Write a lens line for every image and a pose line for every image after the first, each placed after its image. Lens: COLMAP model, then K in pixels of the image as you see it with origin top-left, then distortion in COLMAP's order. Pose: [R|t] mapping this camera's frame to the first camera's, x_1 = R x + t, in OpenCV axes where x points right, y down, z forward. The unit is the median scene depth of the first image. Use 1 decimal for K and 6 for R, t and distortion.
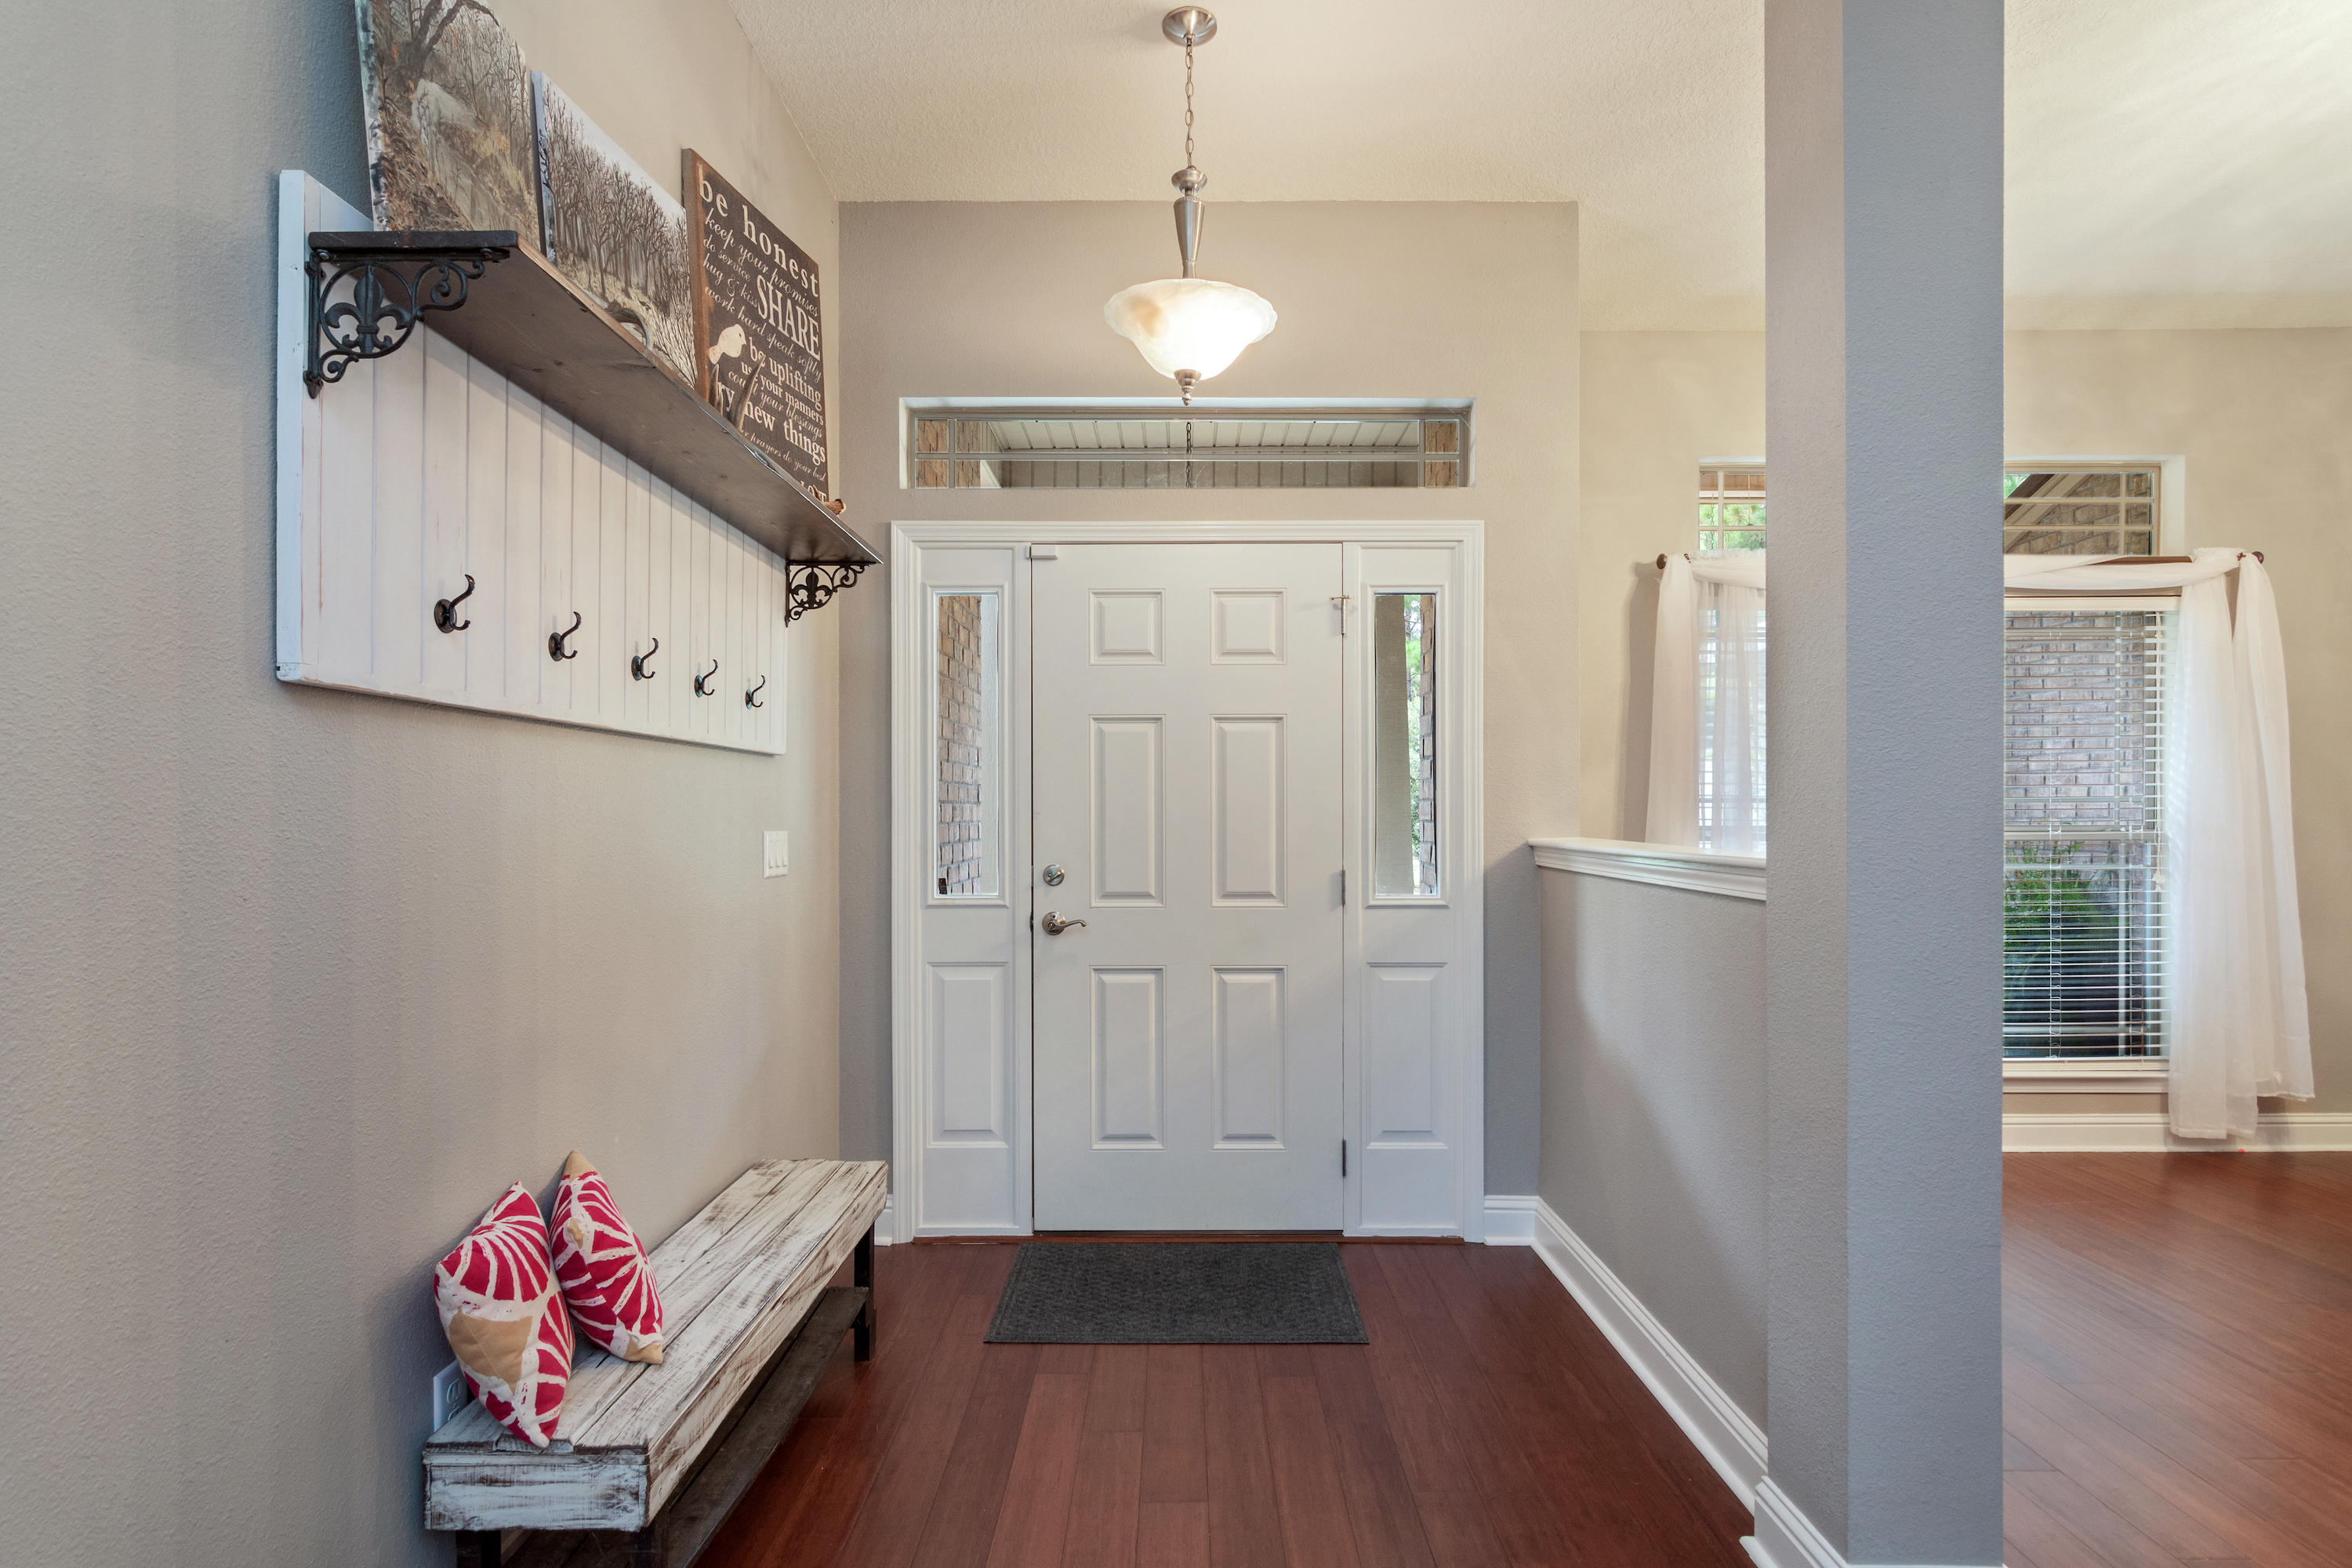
lens RADIAL K [[1129.9, 0, 1177.7], [0, 1129.9, 814.5], [0, 0, 1]] dist [-0.001725, 0.001899]
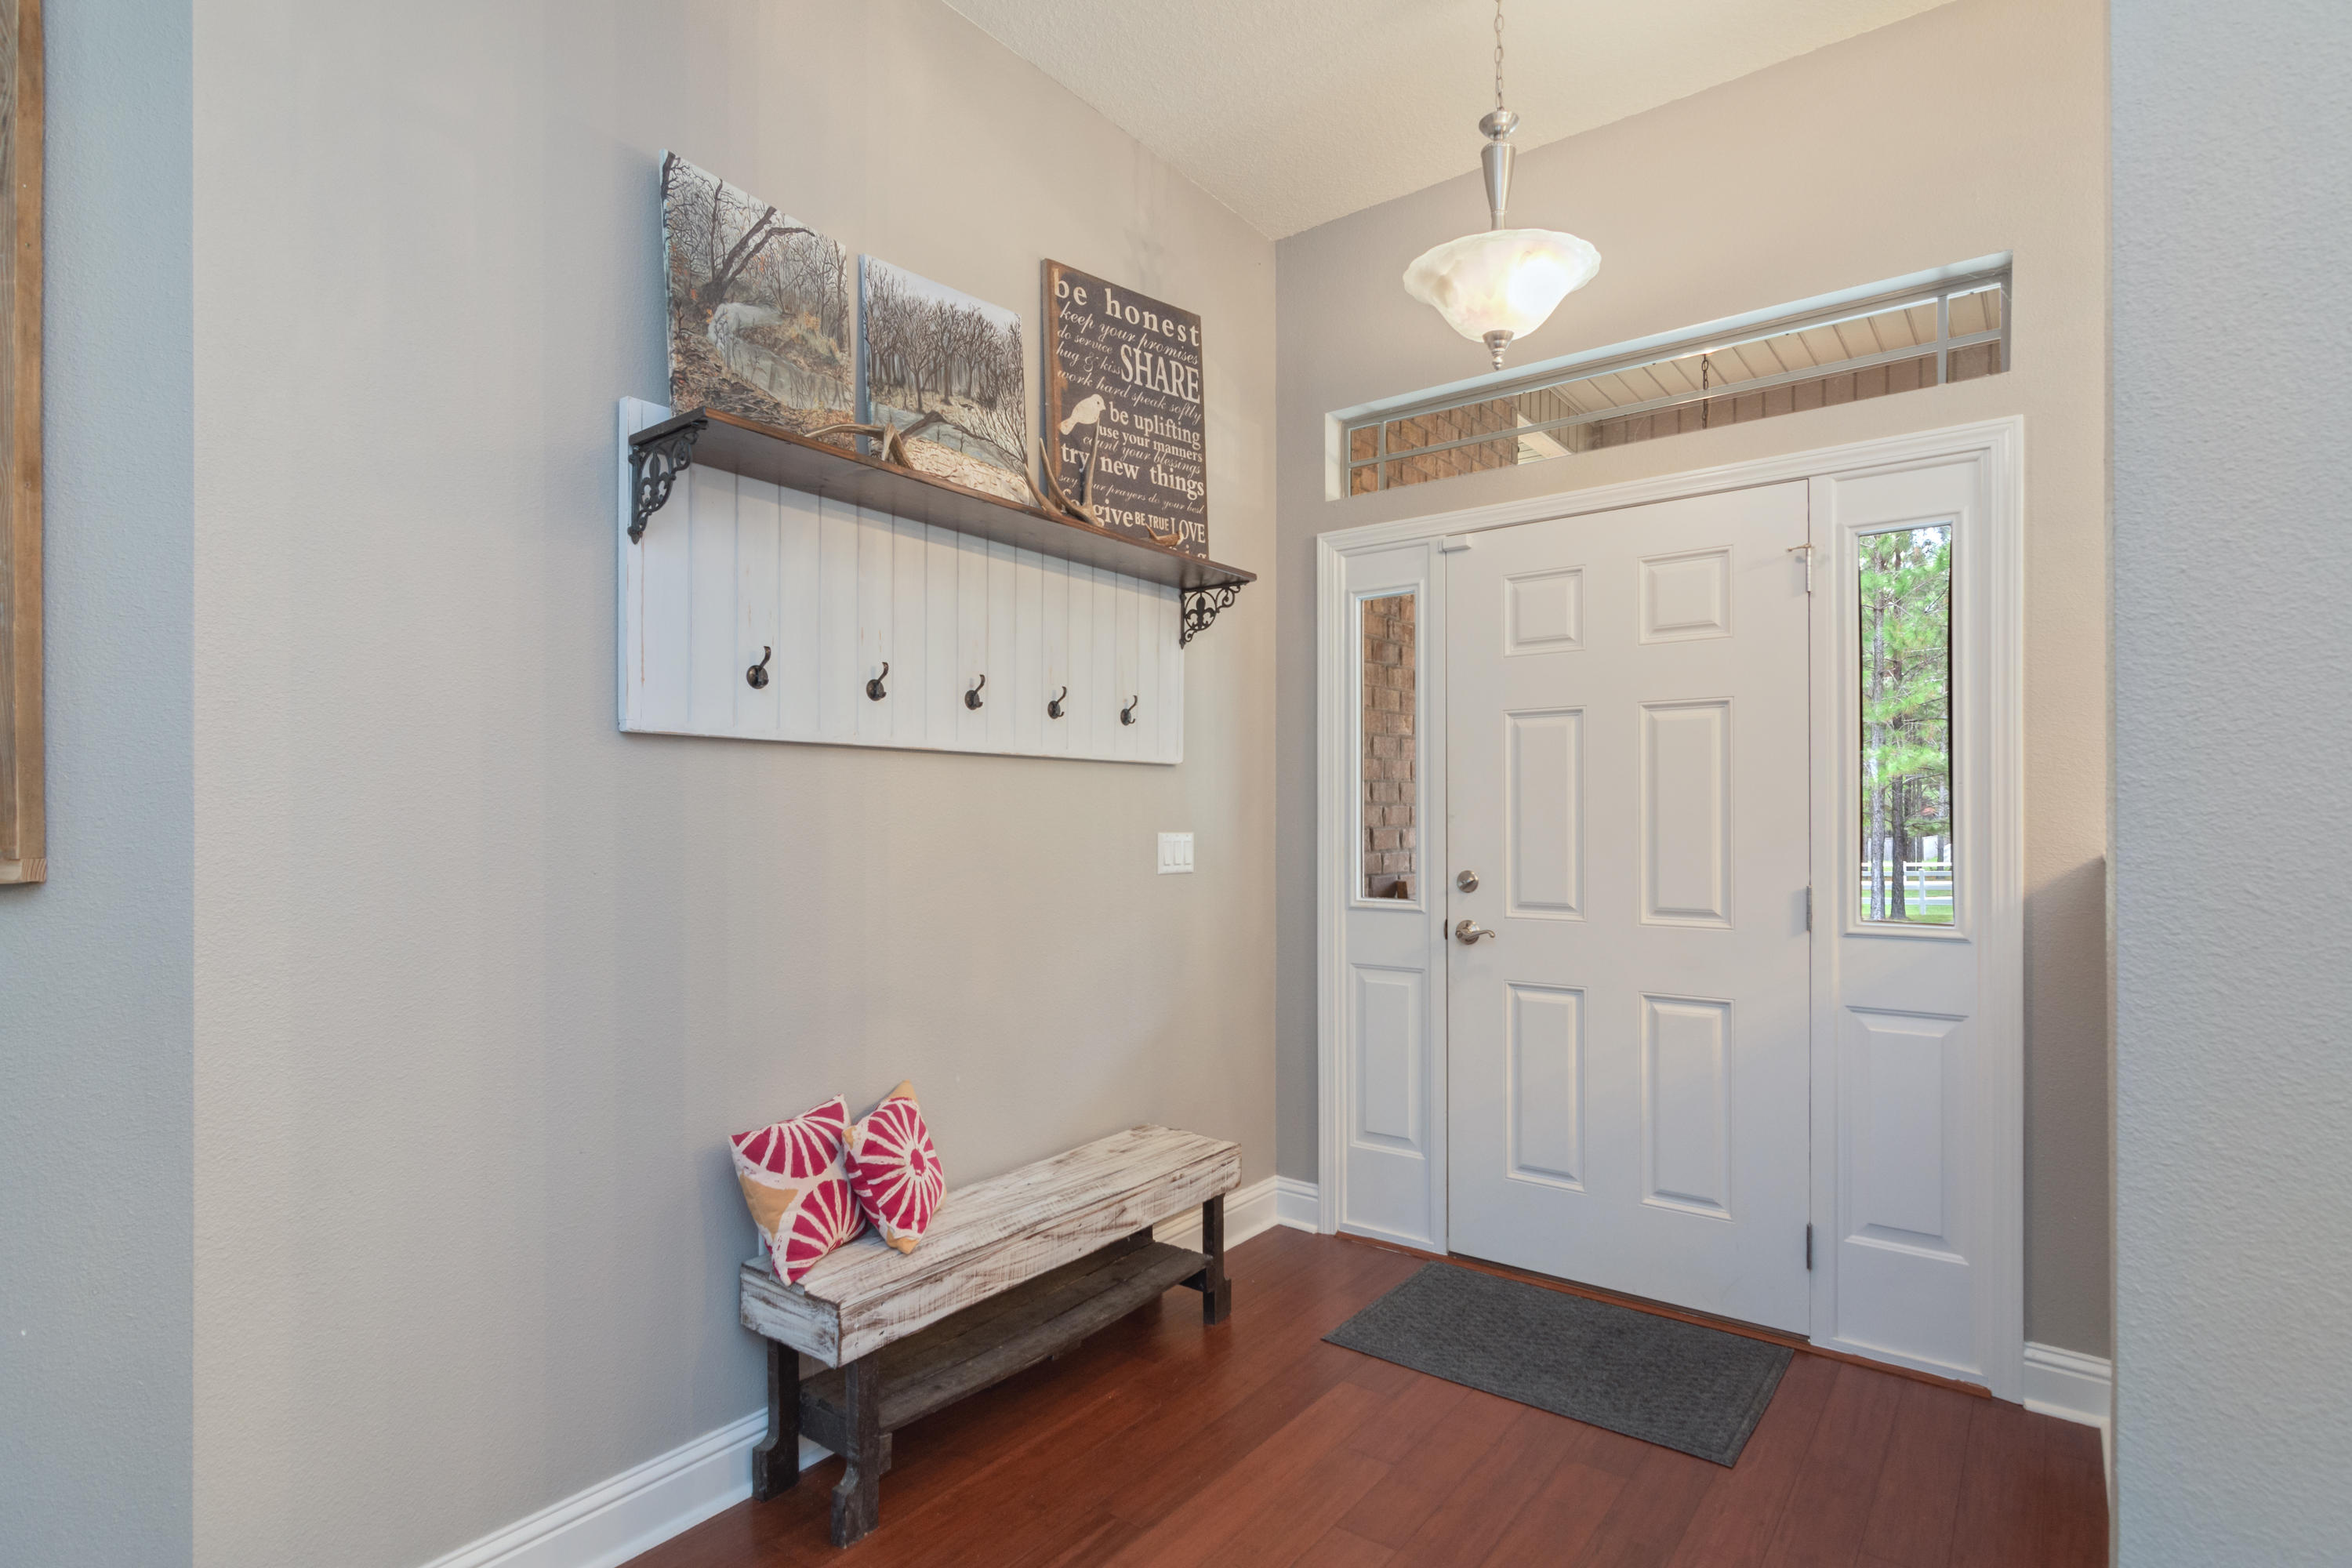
lens RADIAL K [[1157.3, 0, 1177.5], [0, 1157.3, 816.9], [0, 0, 1]] dist [-0.002318, -0.000521]
pose [[0.797362, -0.000936, -0.603501, 0.369211], [0.000964, 0.999999, -0.000278, -0.000880], [0.603501, -0.000361, 0.797362, 0.099952]]
